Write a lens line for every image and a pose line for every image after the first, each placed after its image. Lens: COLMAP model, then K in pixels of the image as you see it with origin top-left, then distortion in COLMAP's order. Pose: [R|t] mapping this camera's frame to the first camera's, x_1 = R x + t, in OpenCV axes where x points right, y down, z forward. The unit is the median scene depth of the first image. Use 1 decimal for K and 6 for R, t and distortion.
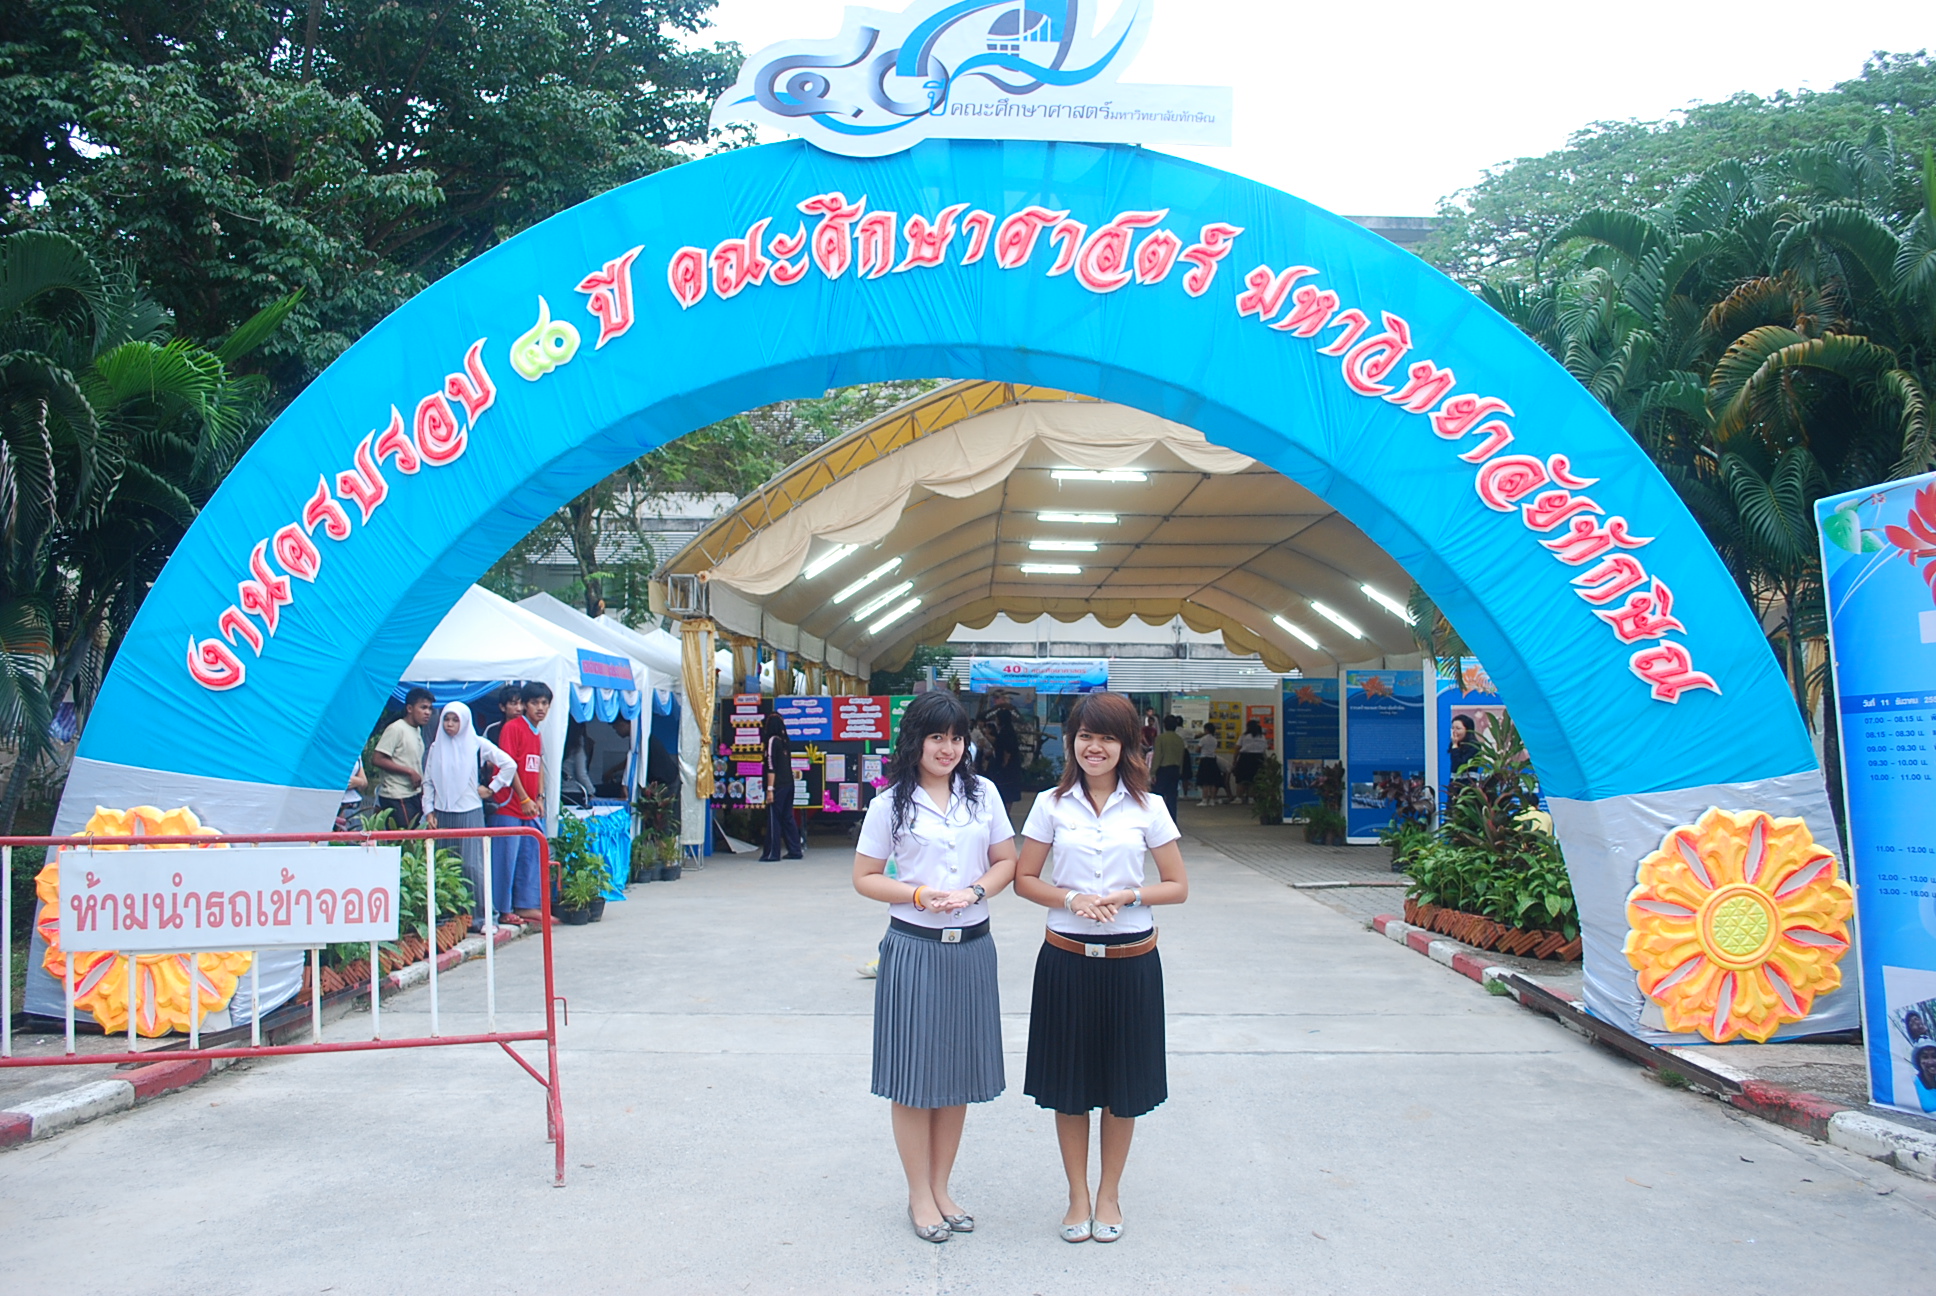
lens RADIAL K [[1527.6, 0, 968.0], [0, 1527.6, 648.0], [0, 0, 1]] dist [-0.080893, 0.010003]
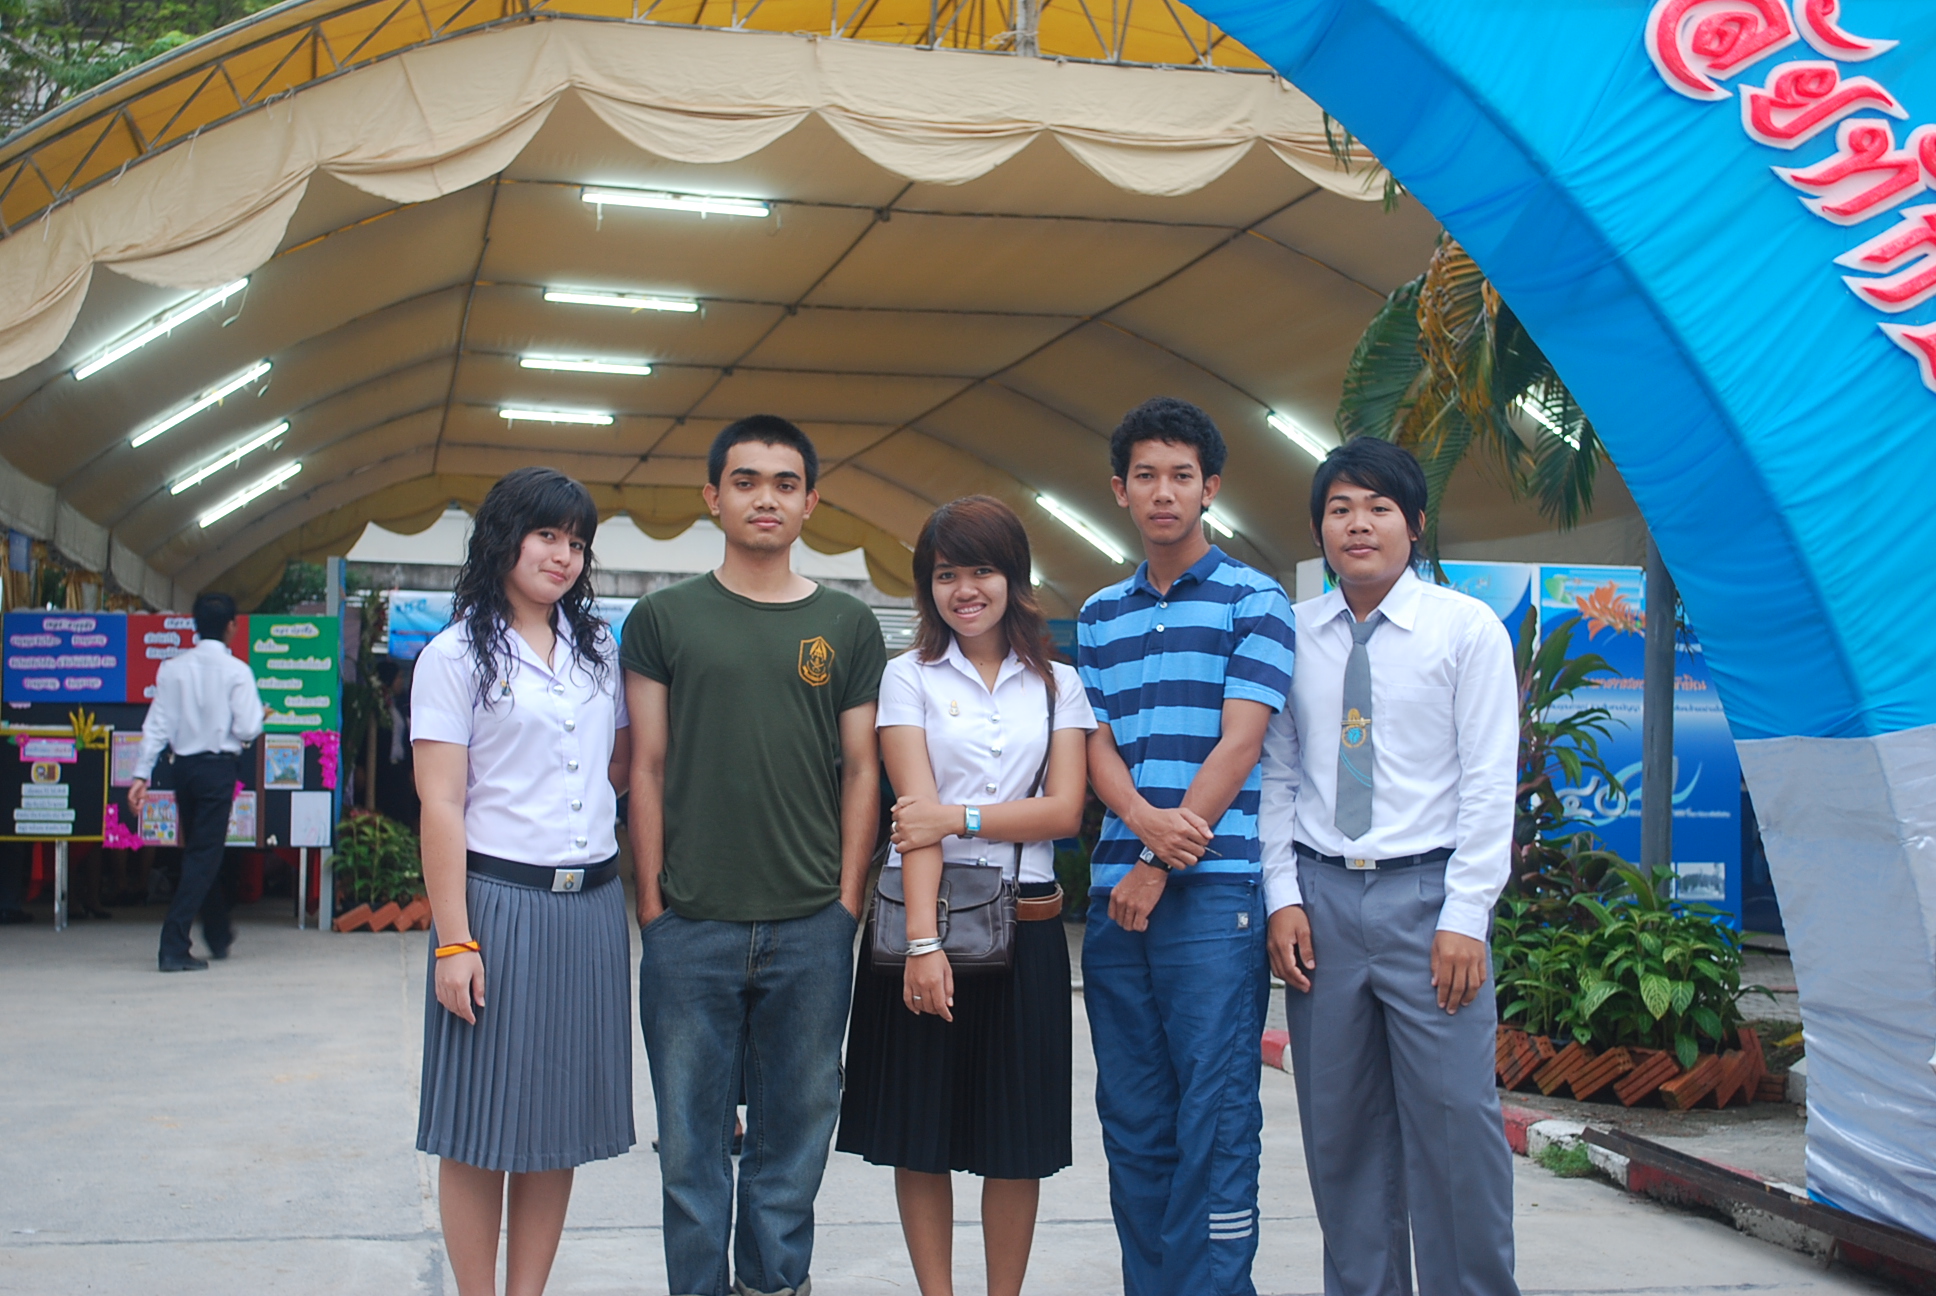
lens RADIAL K [[2723.6, 0, 968.0], [0, 2723.6, 648.0], [0, 0, 1]] dist [-0.027964, 0.018527]
pose [[0.976408, 0.021878, 0.214821, -0.033861], [-0.024794, 0.999633, 0.010887, 0.070428], [-0.214504, -0.015956, 0.976593, 0.240517]]
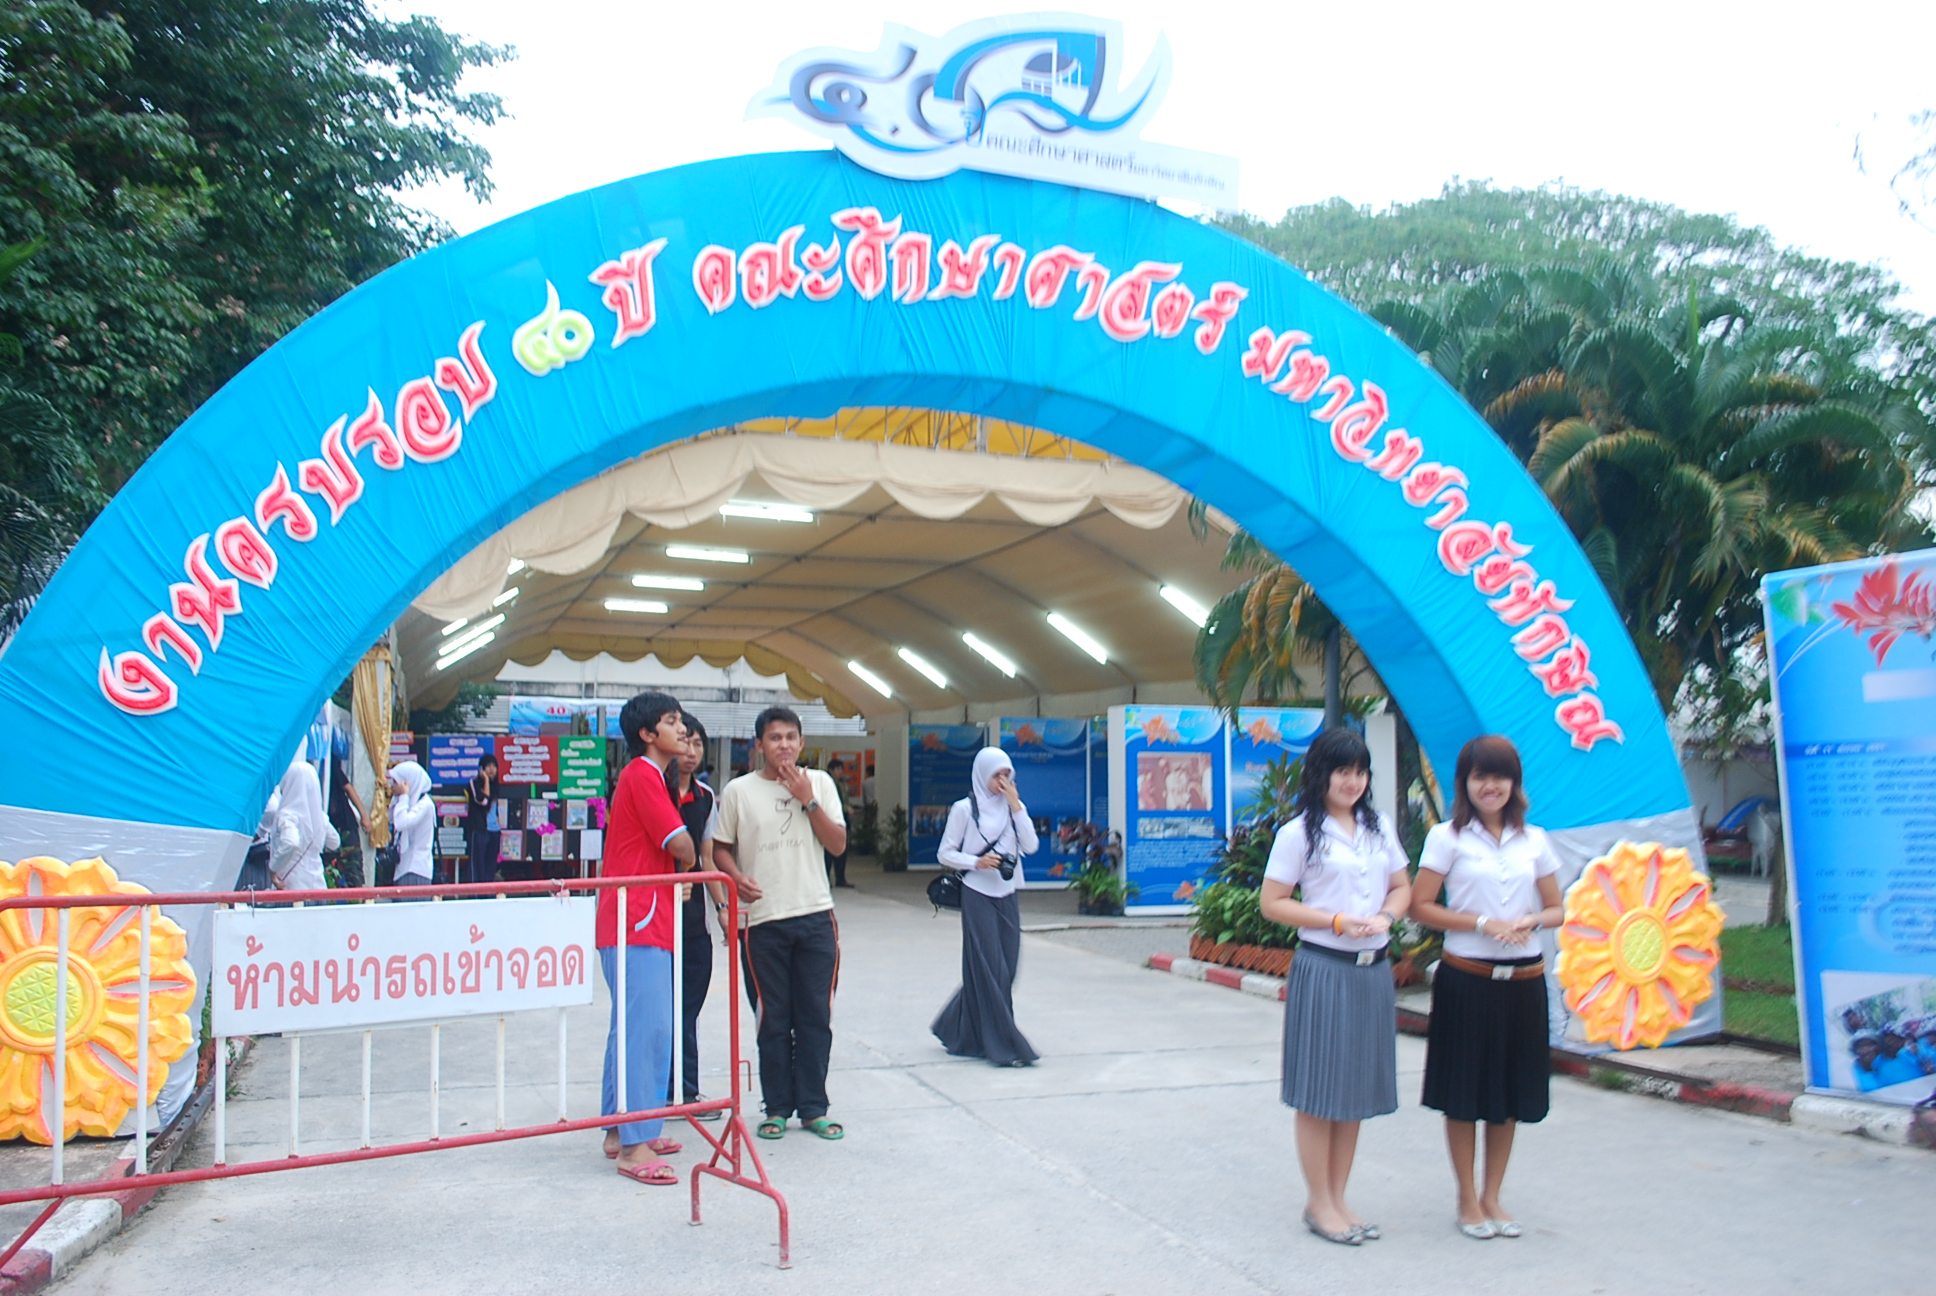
lens RADIAL K [[1570.6, 0, 973.4], [0, 1570.6, 649.7], [0, 0, 1]] dist [-0.075353, 0.007477]
pose [[0.941740, 0.032052, 0.334812, -0.350180], [-0.022653, 0.999233, -0.031941, 0.009091], [-0.335579, 0.022496, 0.941744, 0.051548]]
